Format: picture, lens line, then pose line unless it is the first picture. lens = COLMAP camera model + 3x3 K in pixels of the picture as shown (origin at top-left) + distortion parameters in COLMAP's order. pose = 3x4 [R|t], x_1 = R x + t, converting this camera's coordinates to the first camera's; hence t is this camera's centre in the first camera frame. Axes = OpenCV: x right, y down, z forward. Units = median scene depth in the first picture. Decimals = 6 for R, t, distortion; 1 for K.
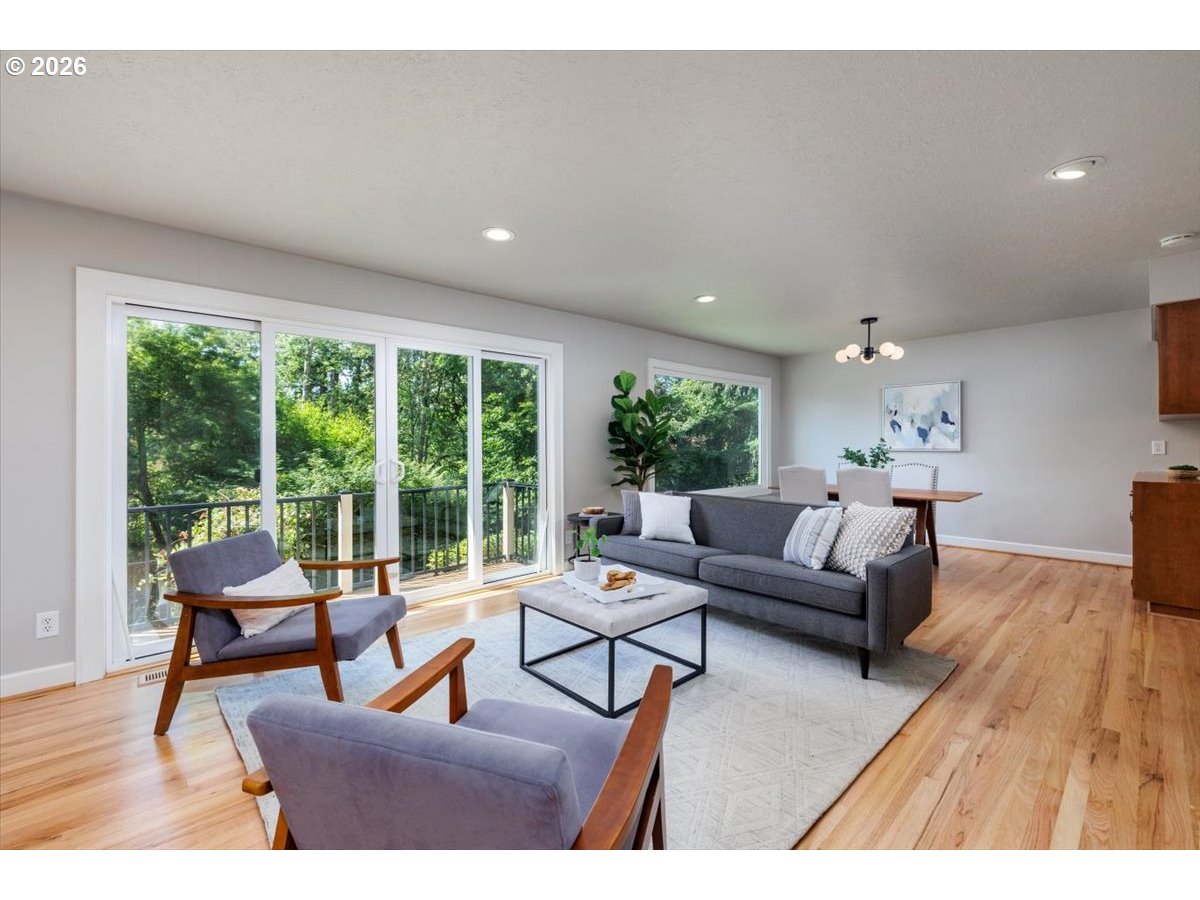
lens RADIAL K [[509.2, 0, 588.9], [0, 509.2, 447.2], [0, 0, 1]] dist [-0.000634, -0.000786]
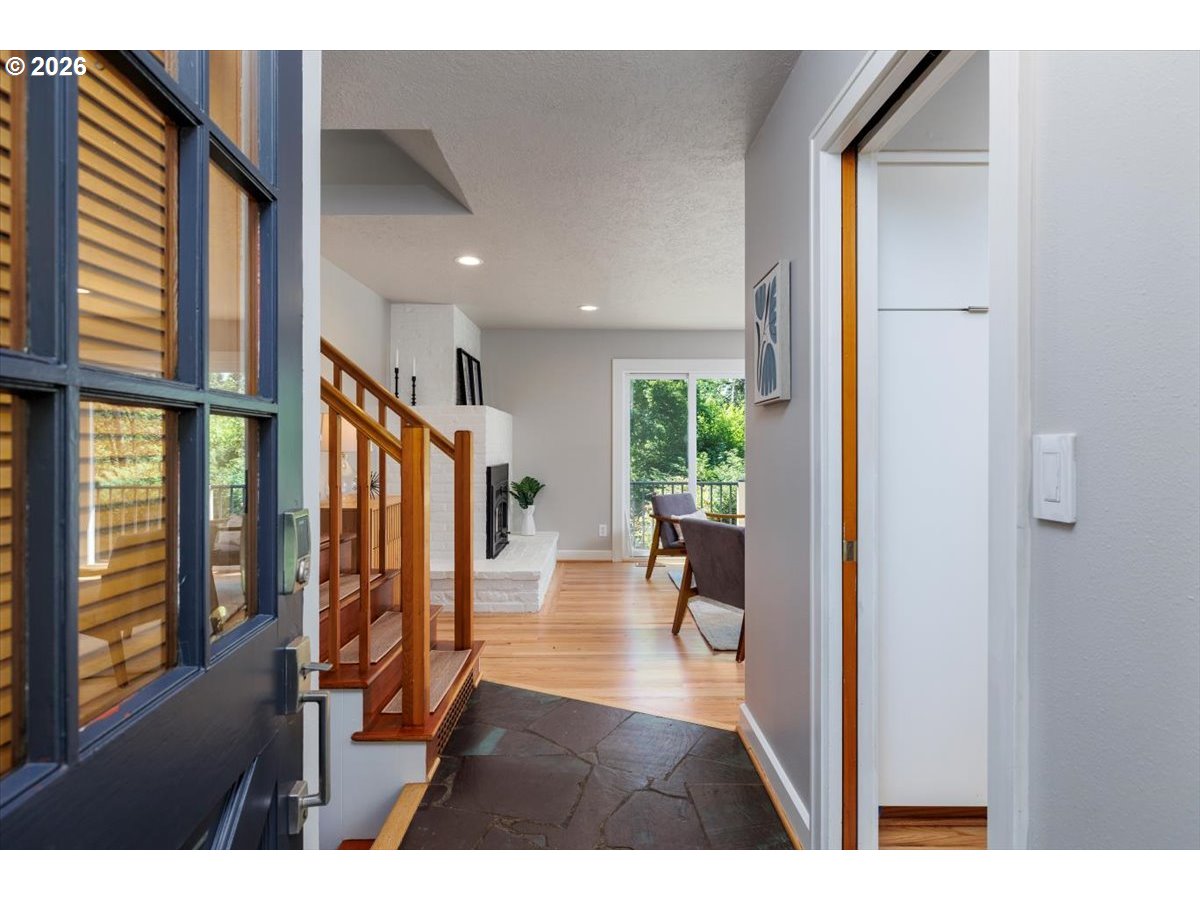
lens RADIAL K [[509.2, 0, 605.5], [0, 509.2, 447.1], [0, 0, 1]] dist [-0.000634, -0.000786]
pose [[0.735238, 0.005594, -0.677786, 0.361872], [-0.006202, 0.999980, 0.001525, -0.005937], [0.677781, 0.003082, 0.735257, -0.524404]]
